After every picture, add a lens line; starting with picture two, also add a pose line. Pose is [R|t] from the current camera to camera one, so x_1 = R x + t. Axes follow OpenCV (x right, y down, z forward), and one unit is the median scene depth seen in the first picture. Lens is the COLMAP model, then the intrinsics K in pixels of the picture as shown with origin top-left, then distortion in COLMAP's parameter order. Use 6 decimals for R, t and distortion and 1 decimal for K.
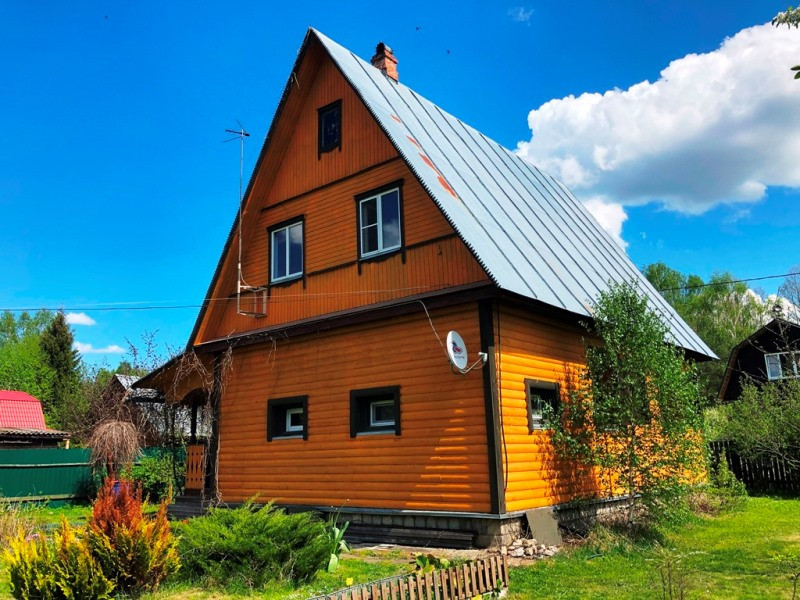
lens RADIAL K [[648.4, 0, 400.0], [0, 648.4, 300.0], [0, 0, 1]] dist [-0.001418, -0.000298]
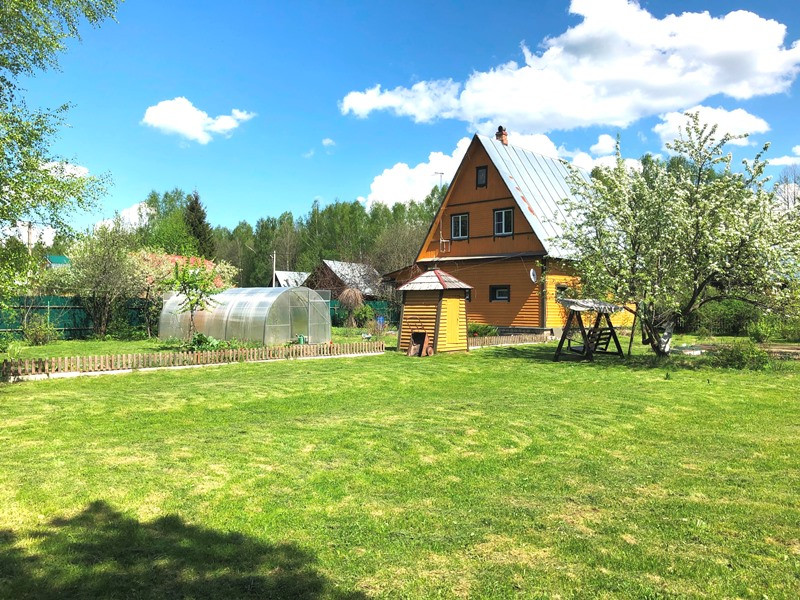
lens RADIAL K [[680.2, 0, 400.0], [0, 680.2, 300.0], [0, 0, 1]] dist [0.170935, 0.000260]
pose [[0.999014, 0.026840, -0.035354, -0.353896], [-0.018447, 0.975487, 0.219282, -0.425567], [0.040373, -0.218414, 0.975021, -1.843737]]
